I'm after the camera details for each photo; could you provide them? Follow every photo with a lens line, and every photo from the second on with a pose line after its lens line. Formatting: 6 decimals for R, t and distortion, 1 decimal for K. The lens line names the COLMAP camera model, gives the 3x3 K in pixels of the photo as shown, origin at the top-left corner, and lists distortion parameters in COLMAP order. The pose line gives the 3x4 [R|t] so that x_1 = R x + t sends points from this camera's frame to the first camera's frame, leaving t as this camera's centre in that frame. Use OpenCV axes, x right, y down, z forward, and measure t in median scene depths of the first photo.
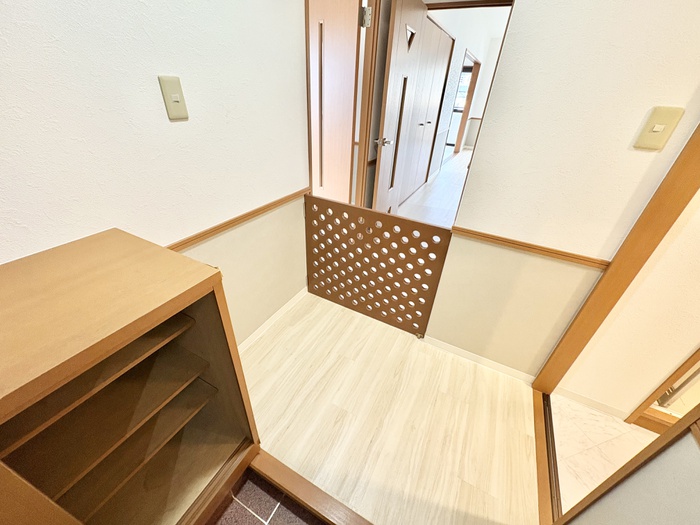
lens RADIAL K [[280.5, 0, 349.9], [0, 280.5, 262.1], [0, 0, 1]] dist [-0.000205, -0.000847]
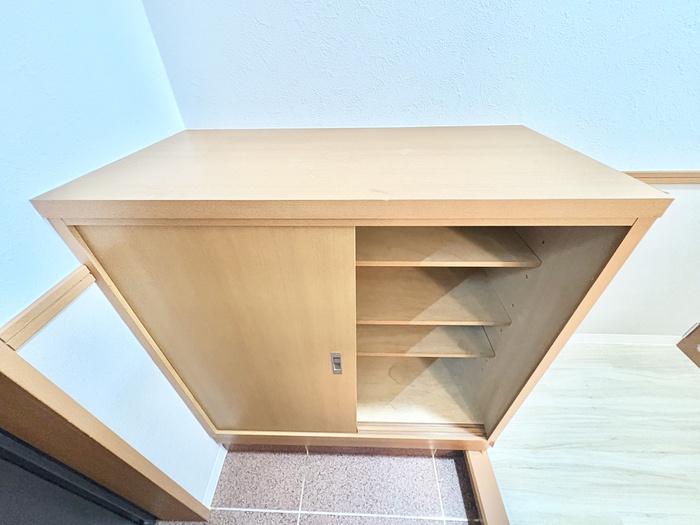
lens RADIAL K [[280.5, 0, 352.7], [0, 280.5, 263.4], [0, 0, 1]] dist [-0.000205, -0.000847]
pose [[0.435777, 0.504869, -0.745121, -0.169529], [-0.450631, 0.839013, 0.304939, 0.160222], [0.779121, 0.202890, 0.593133, 0.137039]]
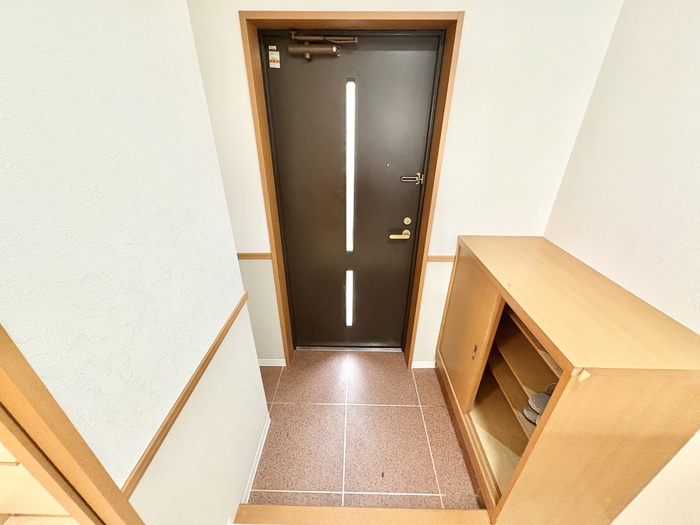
lens RADIAL K [[280.5, 0, 348.9], [0, 280.5, 263.3], [0, 0, 1]] dist [-0.000205, -0.000847]
pose [[-0.892495, 0.160162, -0.421665, 0.413356], [-0.279956, 0.536289, 0.796253, -0.479865], [0.353664, 0.828699, -0.433797, 0.527060]]
